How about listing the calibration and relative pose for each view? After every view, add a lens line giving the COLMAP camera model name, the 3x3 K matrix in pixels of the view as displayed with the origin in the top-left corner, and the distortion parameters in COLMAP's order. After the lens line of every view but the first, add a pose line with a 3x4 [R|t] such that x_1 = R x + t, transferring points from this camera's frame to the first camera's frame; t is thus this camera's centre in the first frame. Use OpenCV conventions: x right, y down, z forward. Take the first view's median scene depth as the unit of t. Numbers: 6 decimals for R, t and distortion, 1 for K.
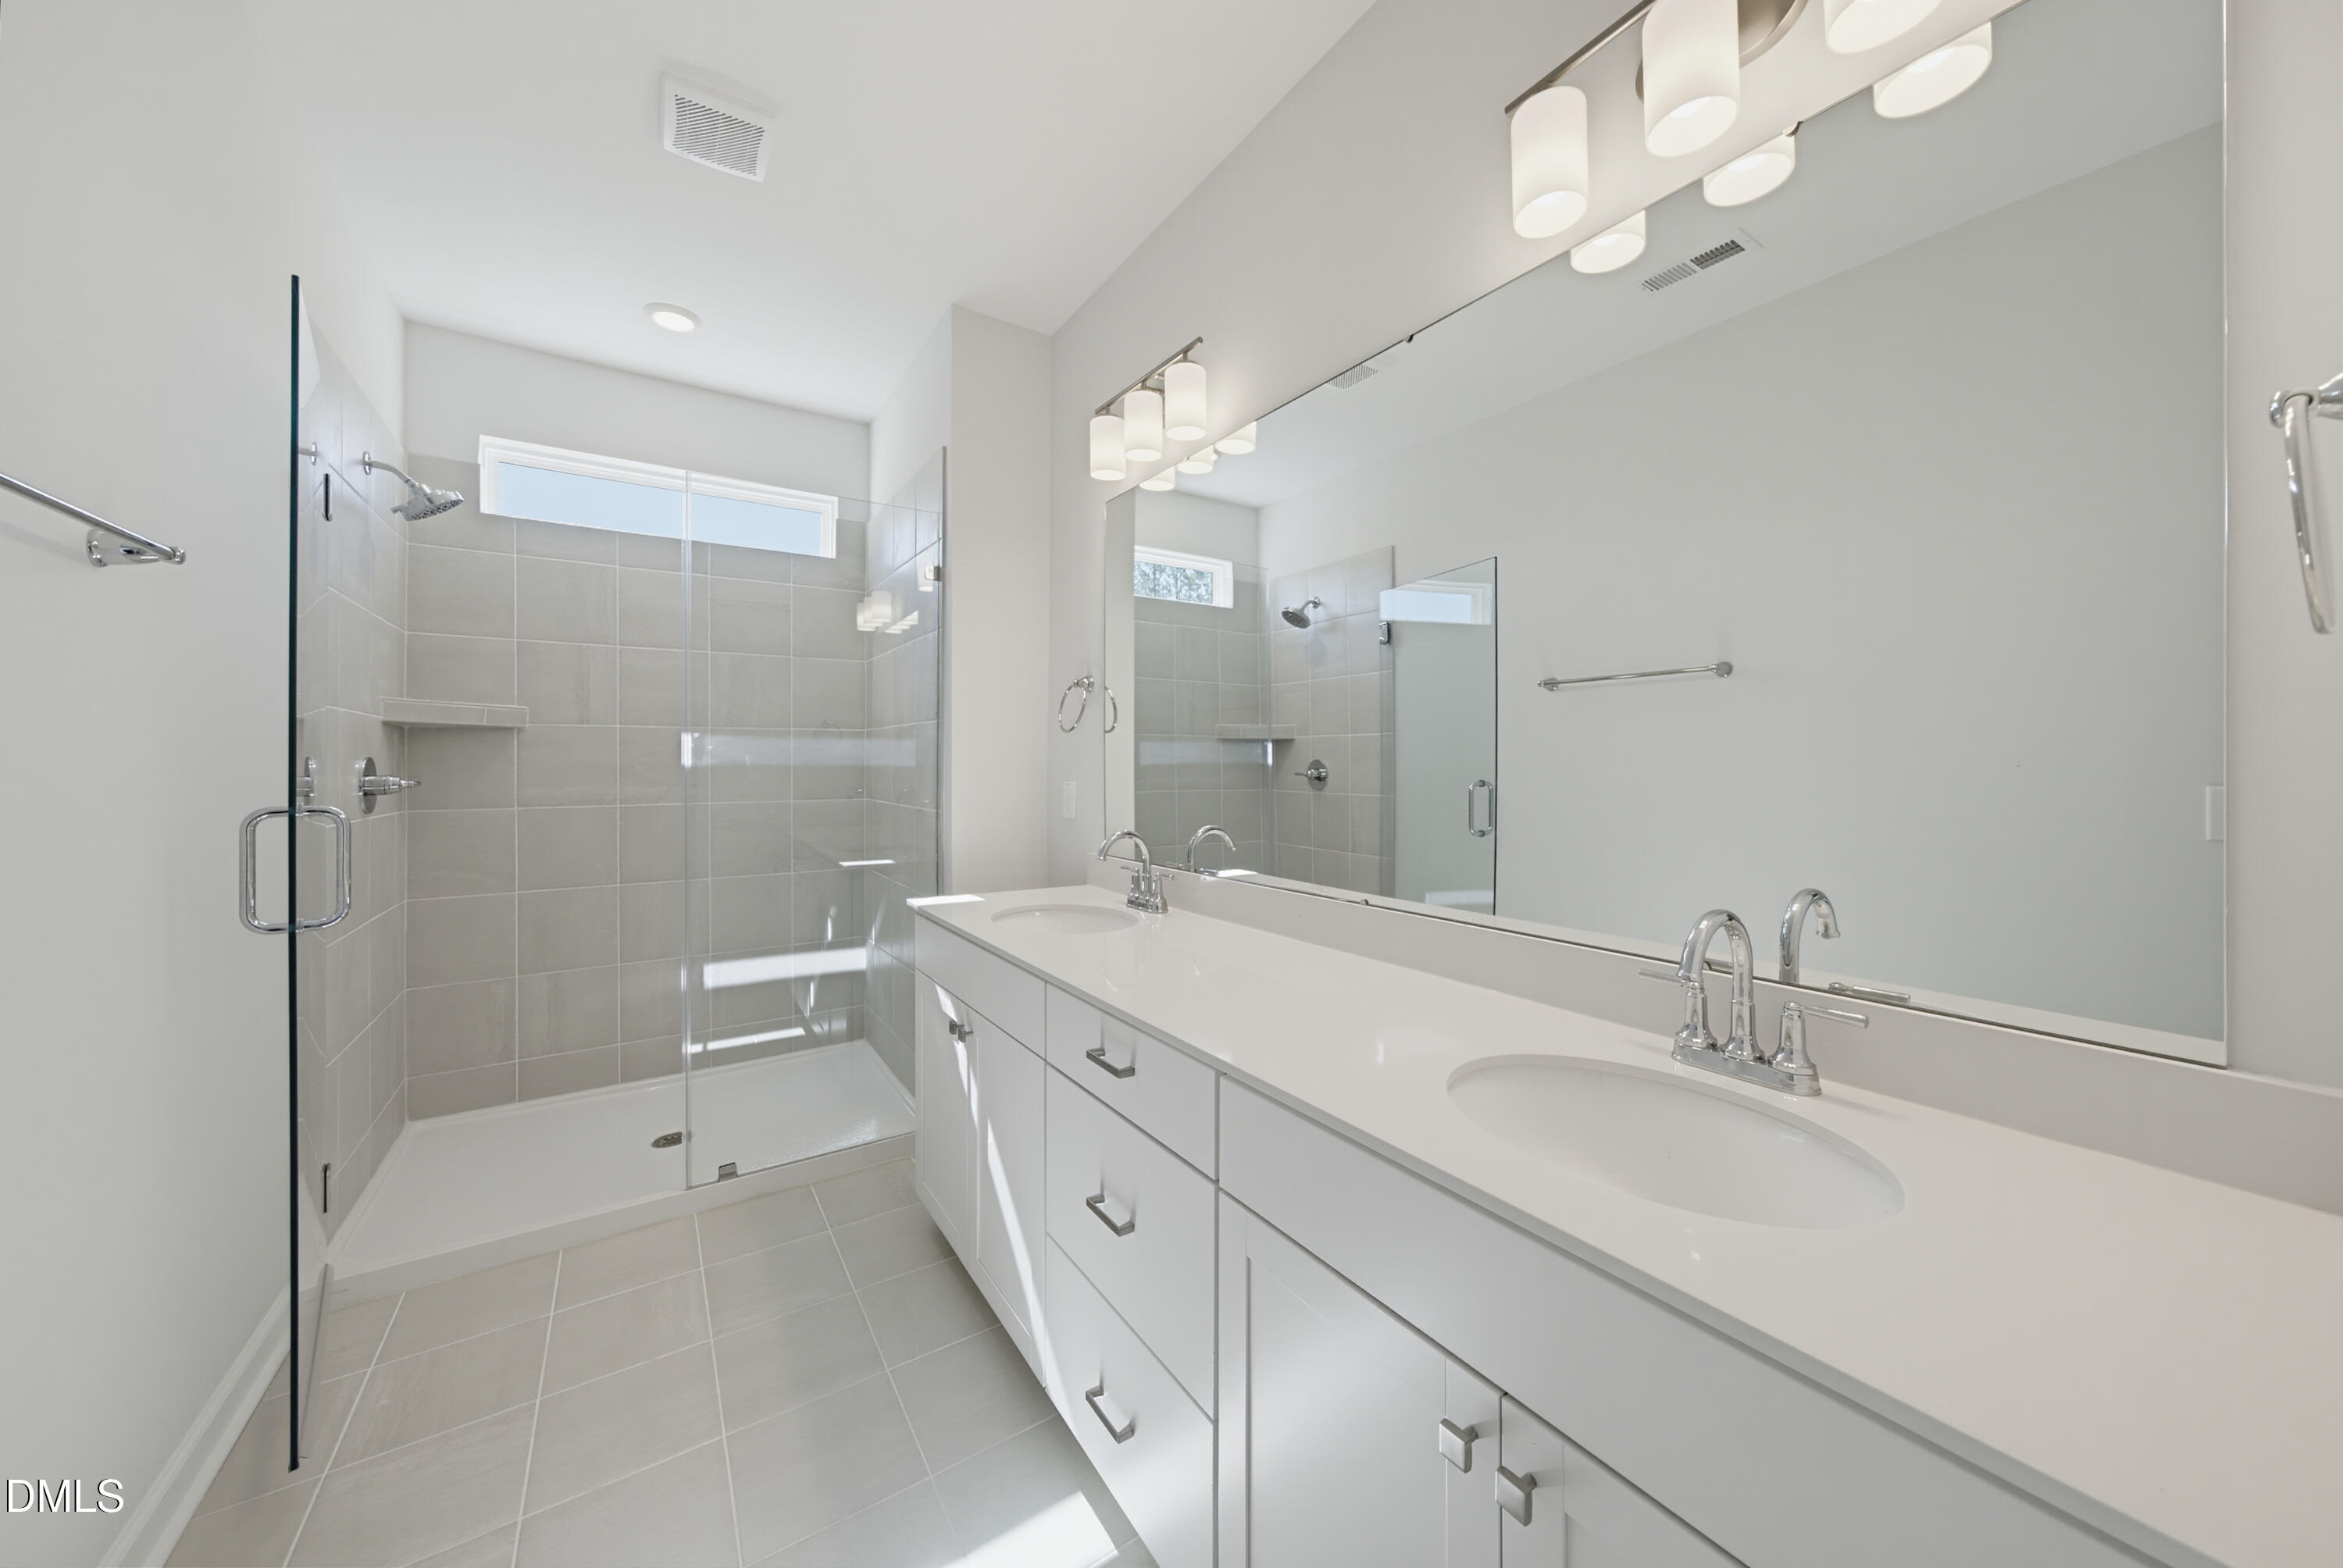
lens RADIAL K [[813.4, 0, 1169.6], [0, 813.4, 767.9], [0, 0, 1]] dist [0.000091, 0.000078]
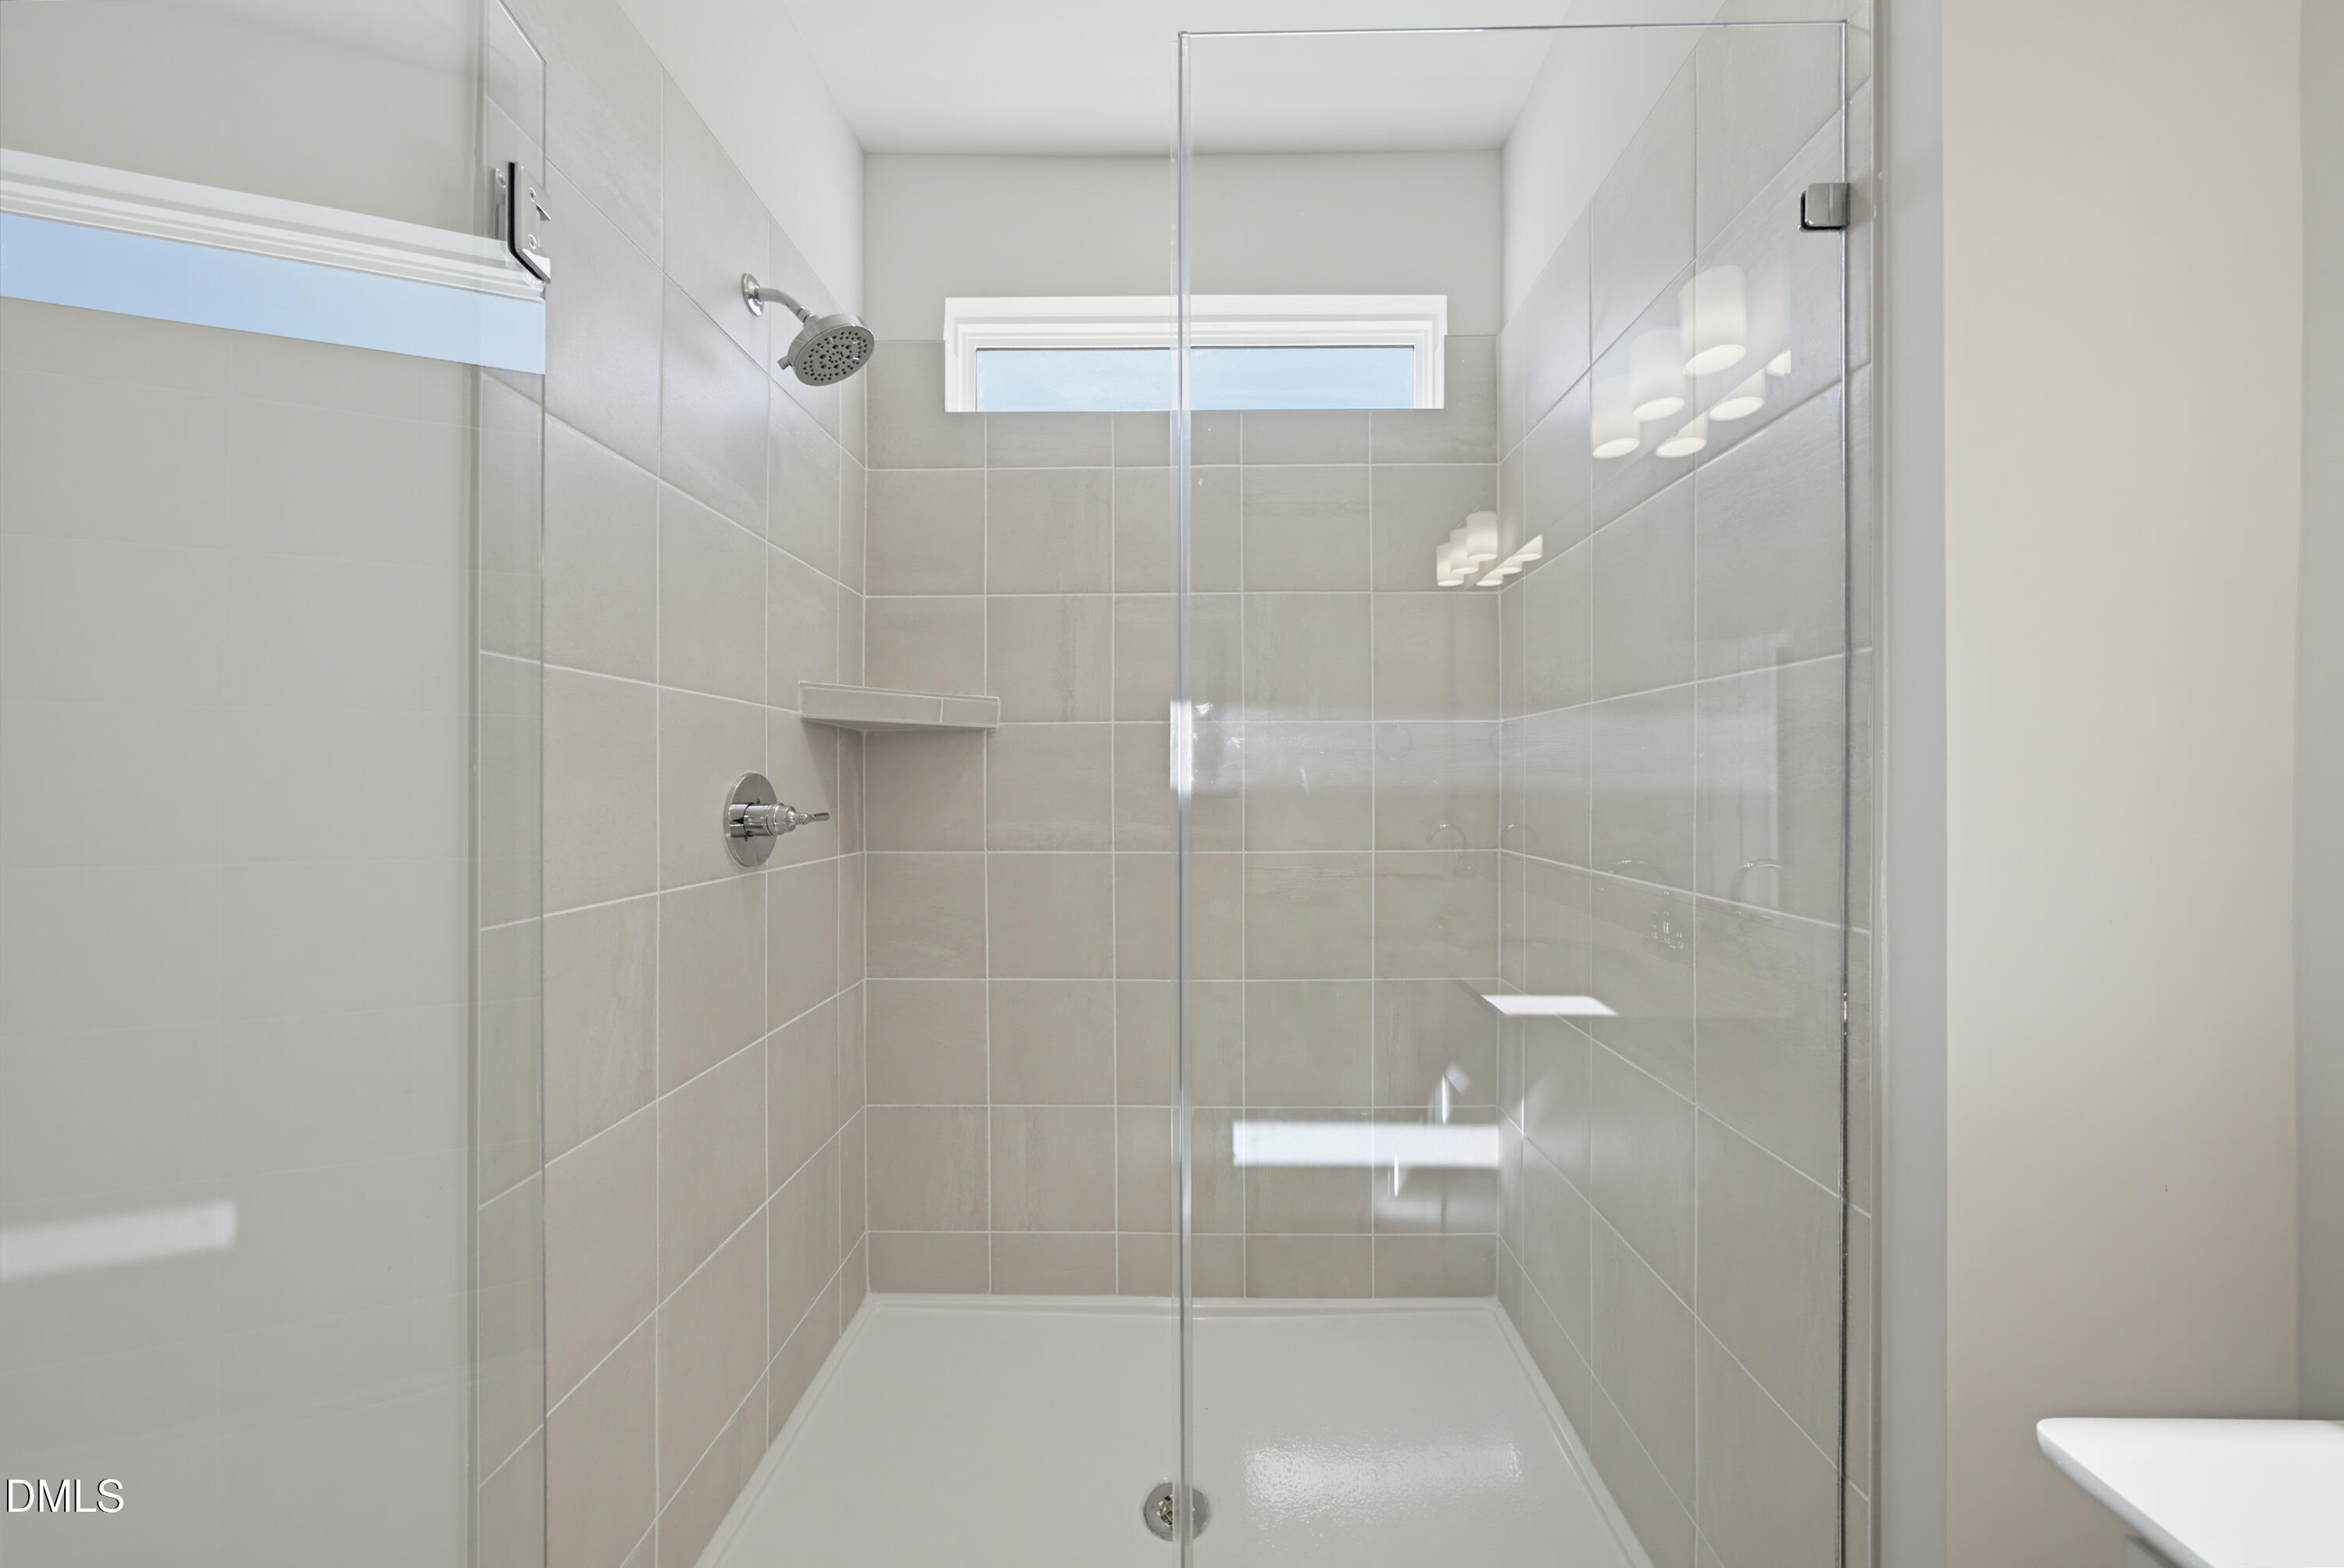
lens RADIAL K [[802.5, 0, 1181.9], [0, 802.5, 779.9], [0, 0, 1]] dist [0.000908, 0.000055]
pose [[0.825461, -0.003582, -0.564448, -0.307542], [-0.001195, 0.999967, -0.008092, -0.003384], [0.564459, 0.007354, 0.825429, 0.555871]]
